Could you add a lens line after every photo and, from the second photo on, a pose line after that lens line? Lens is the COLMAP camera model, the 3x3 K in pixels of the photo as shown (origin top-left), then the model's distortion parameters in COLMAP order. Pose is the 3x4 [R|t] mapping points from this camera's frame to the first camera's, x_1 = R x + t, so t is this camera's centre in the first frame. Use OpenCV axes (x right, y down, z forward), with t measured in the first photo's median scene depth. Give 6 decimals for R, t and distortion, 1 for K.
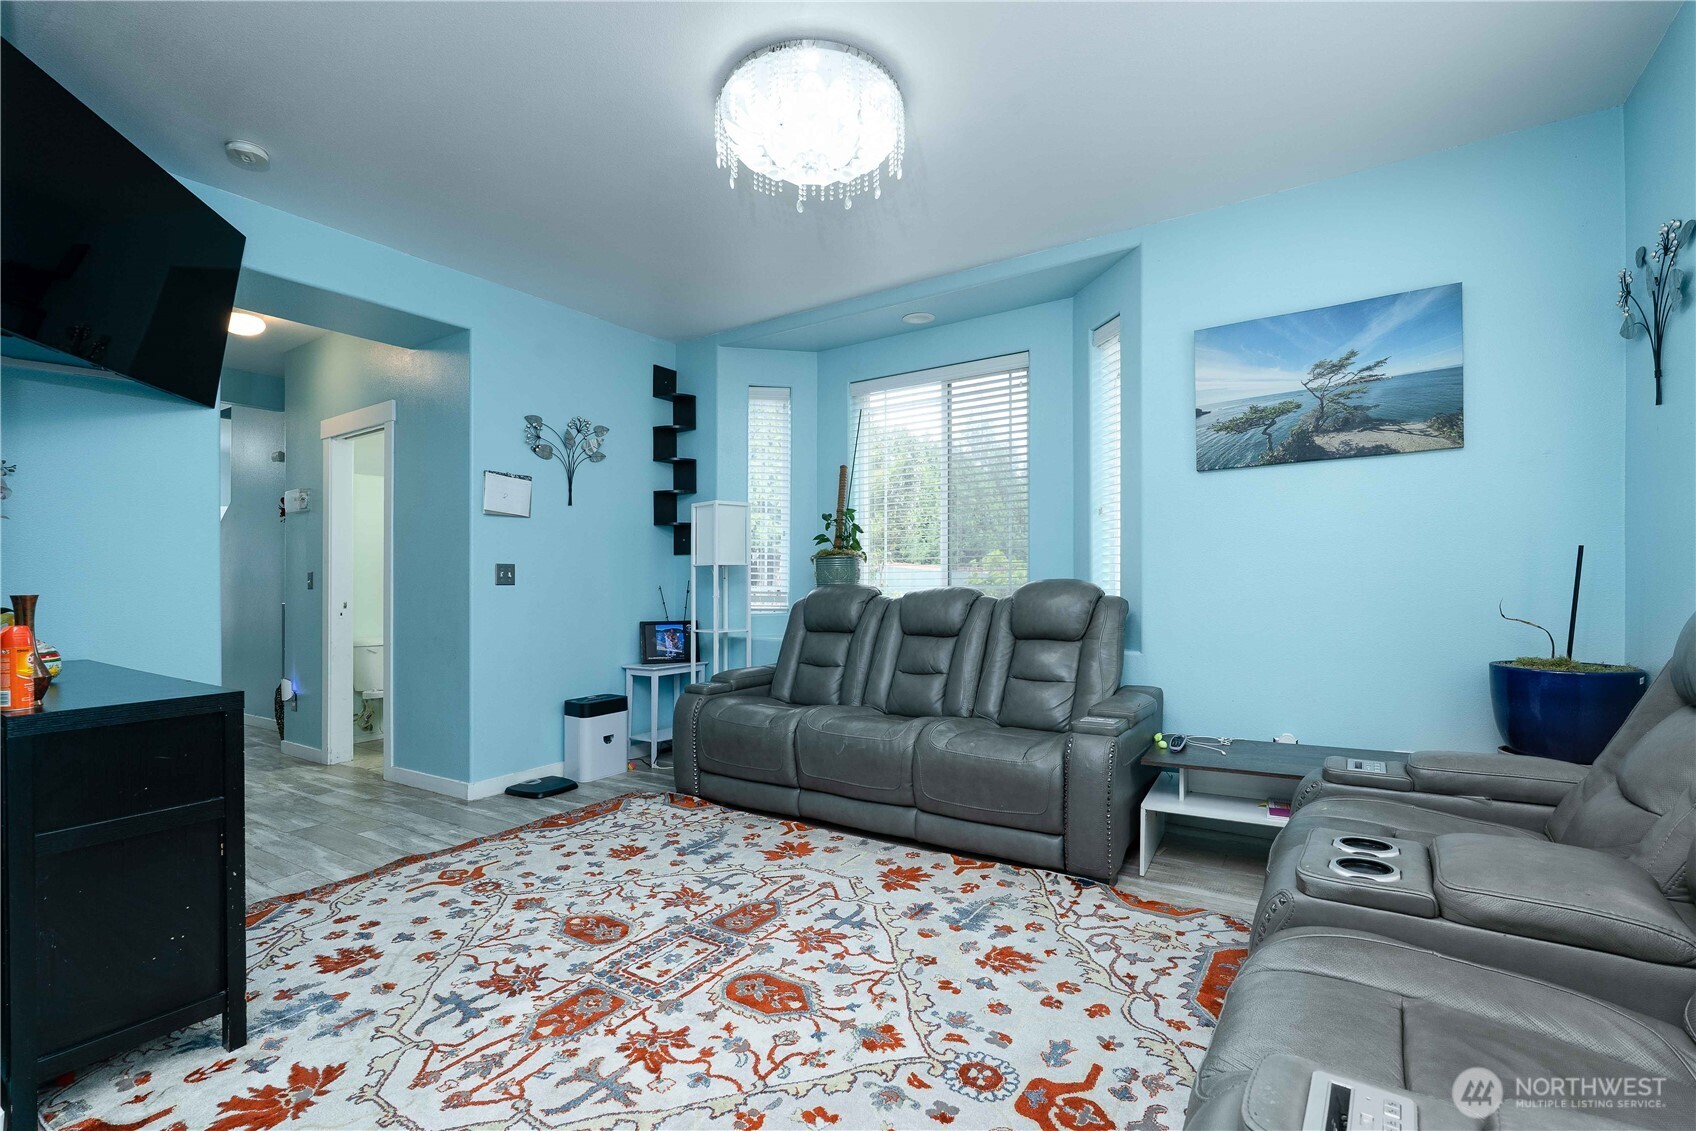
lens RADIAL K [[752.6, 0, 829.1], [0, 752.6, 571.4], [0, 0, 1]] dist [-0.003631, 0.000330]
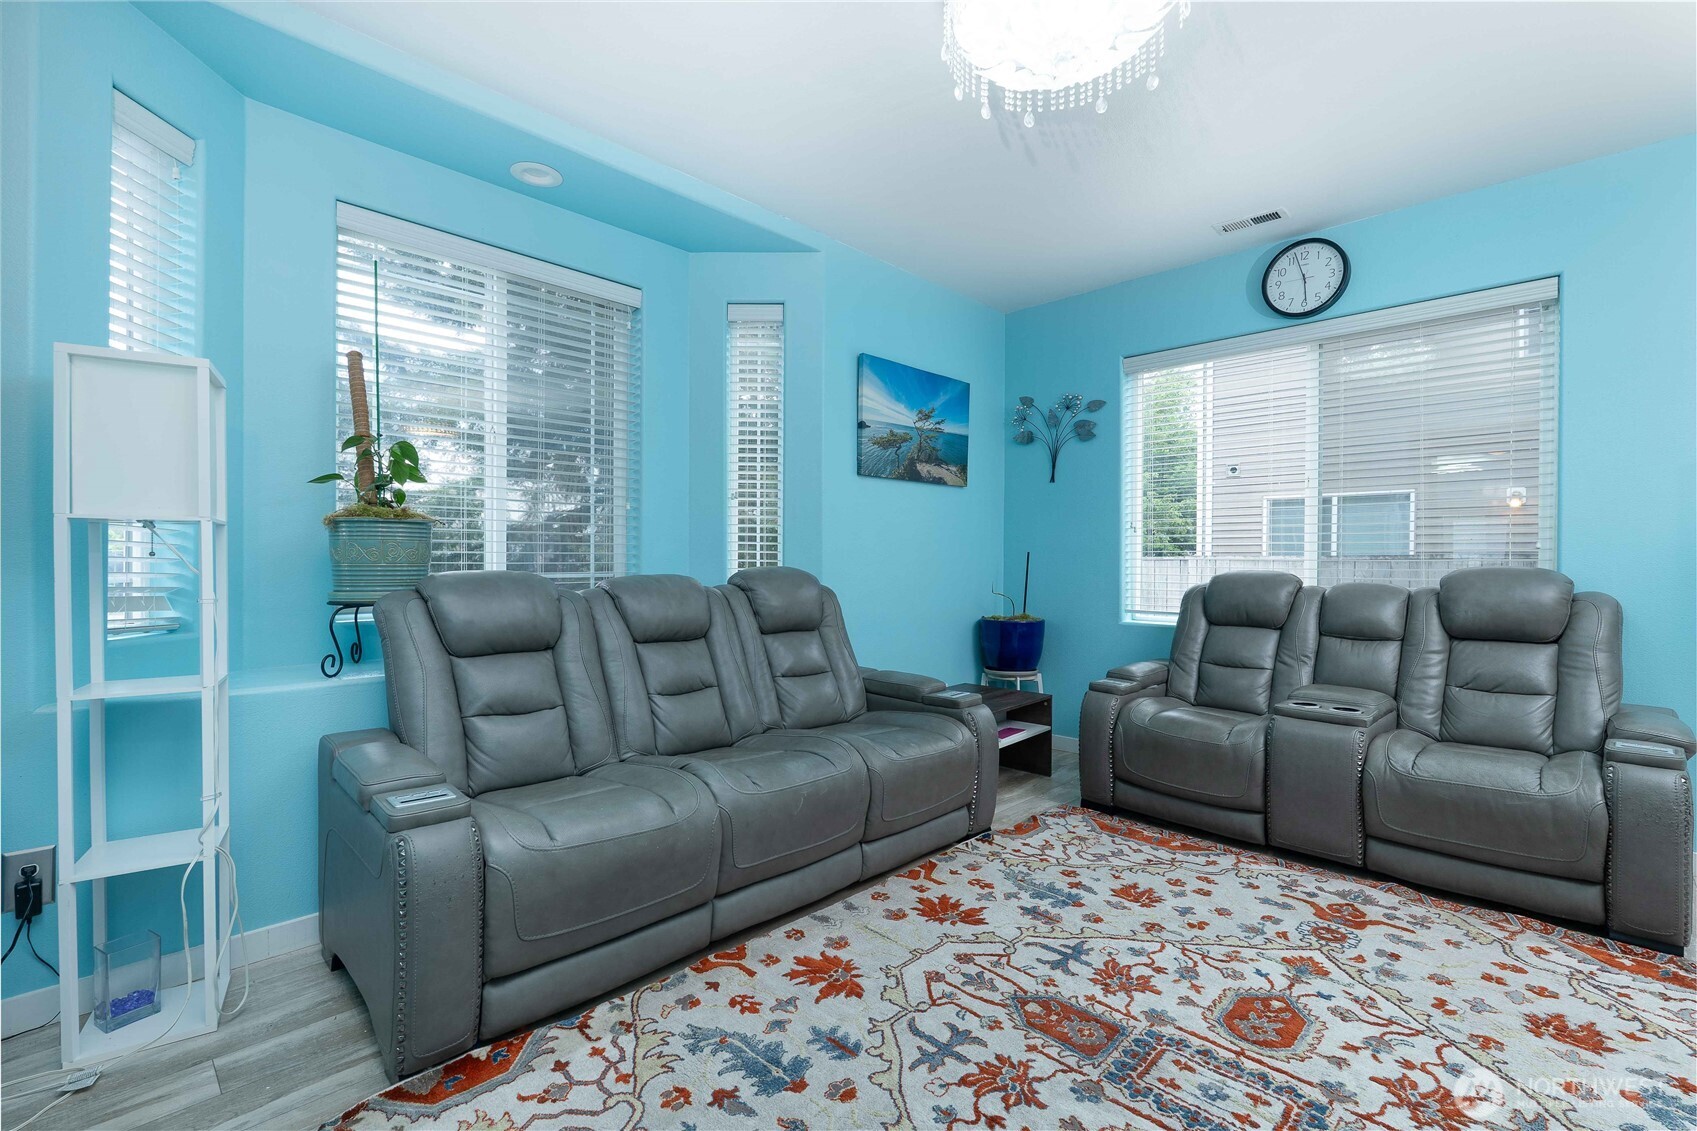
lens RADIAL K [[753.0, 0, 829.6], [0, 753.0, 571.4], [0, 0, 1]] dist [-0.003631, 0.000330]
pose [[0.191955, 0.000939, 0.981403, -0.854445], [-0.021945, 0.999754, 0.003336, 0.016385], [-0.981158, -0.022178, 0.191928, 1.066289]]
